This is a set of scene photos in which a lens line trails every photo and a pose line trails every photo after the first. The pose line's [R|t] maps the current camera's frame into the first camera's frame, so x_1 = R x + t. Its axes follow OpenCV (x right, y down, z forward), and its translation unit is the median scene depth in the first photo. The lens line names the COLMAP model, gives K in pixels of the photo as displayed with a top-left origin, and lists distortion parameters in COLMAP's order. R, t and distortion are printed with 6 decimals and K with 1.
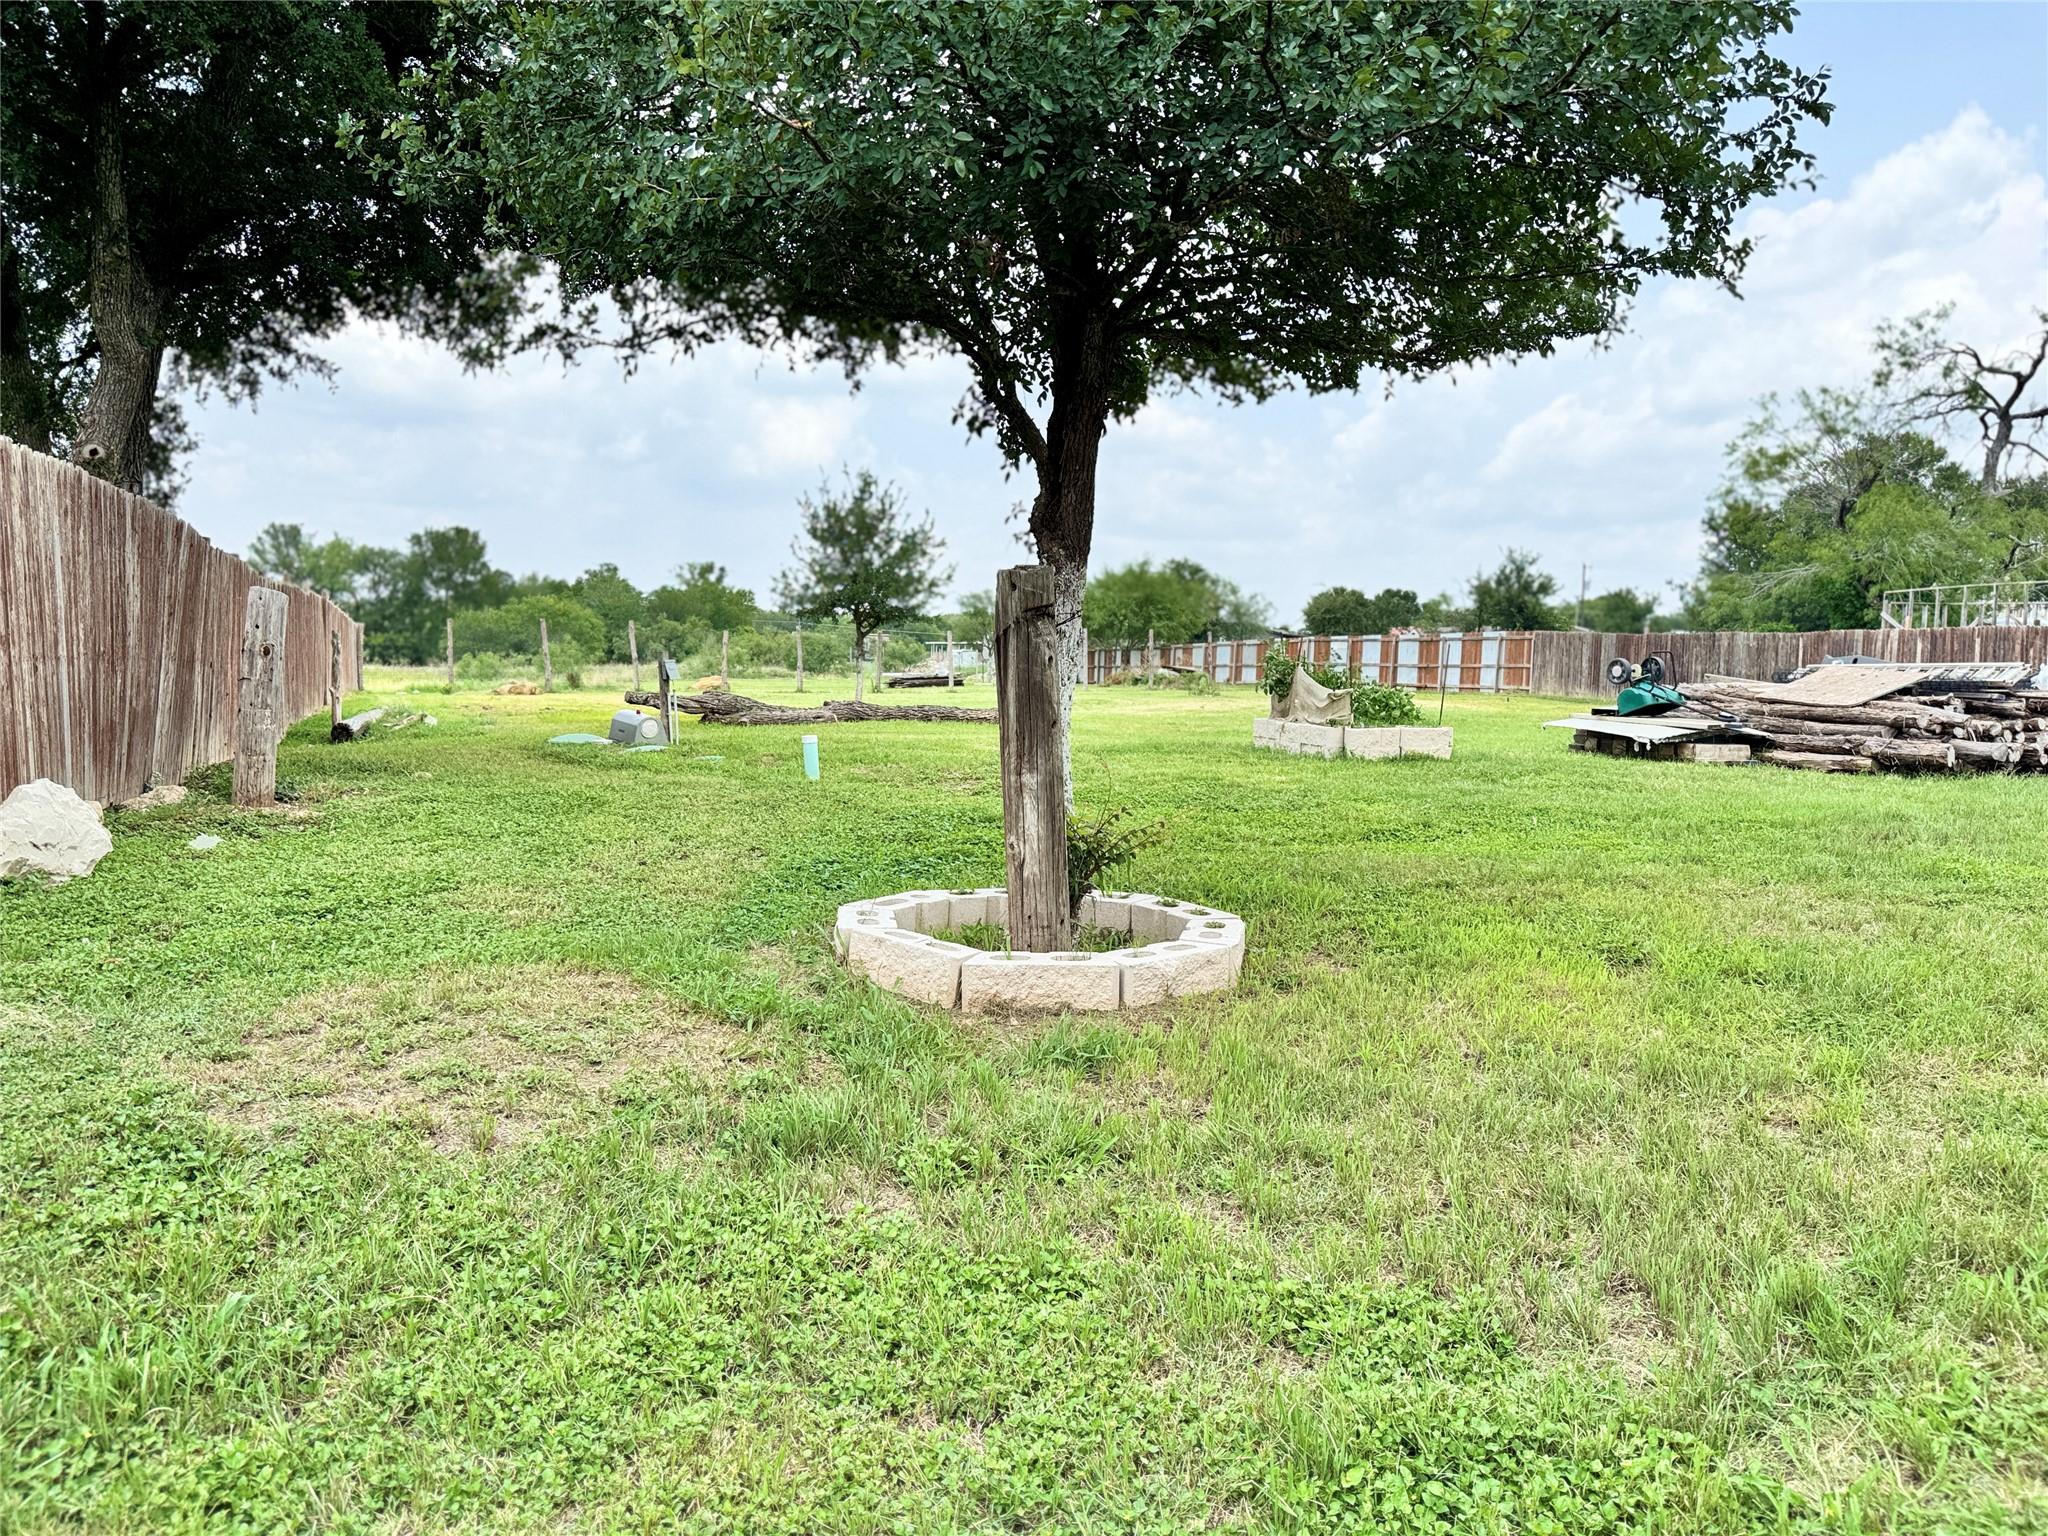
lens RADIAL K [[1422.8, 0, 1026.9], [0, 1422.8, 765.8], [0, 0, 1]] dist [0.029653, -0.006653]
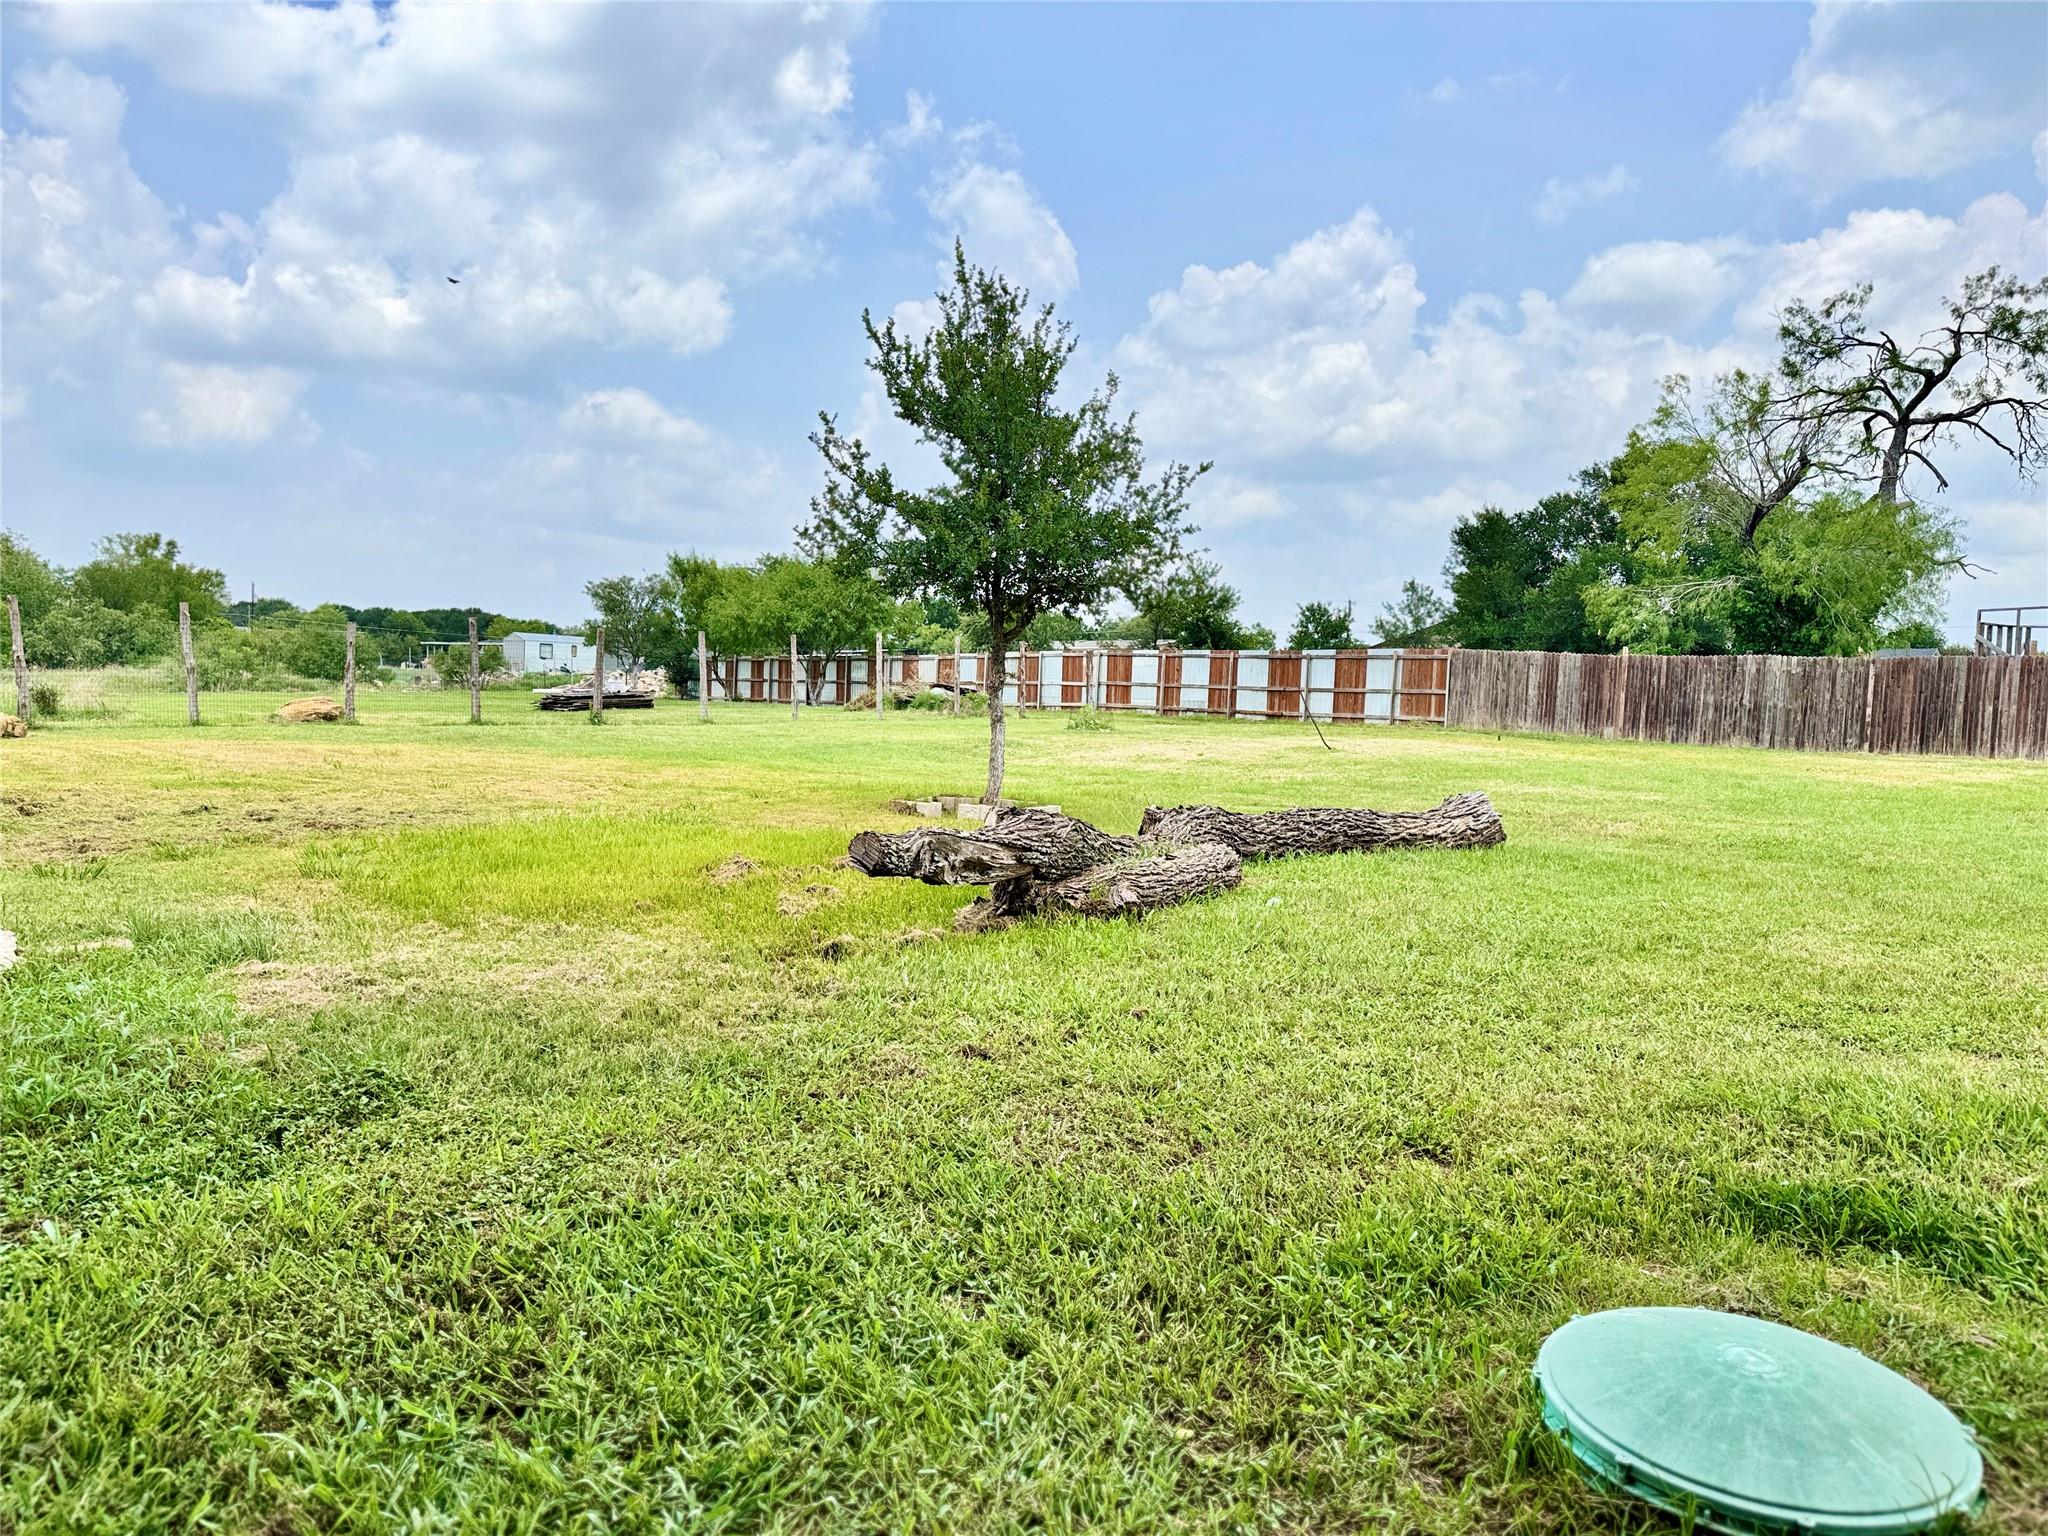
lens RADIAL K [[1422.8, 0, 1019.6], [0, 1422.8, 771.0], [0, 0, 1]] dist [0.029653, -0.006653]
pose [[0.940502, -0.008639, 0.339679, -0.112379], [0.009842, 0.999950, -0.001820, -0.021291], [-0.339646, 0.005055, 0.940540, 0.264421]]
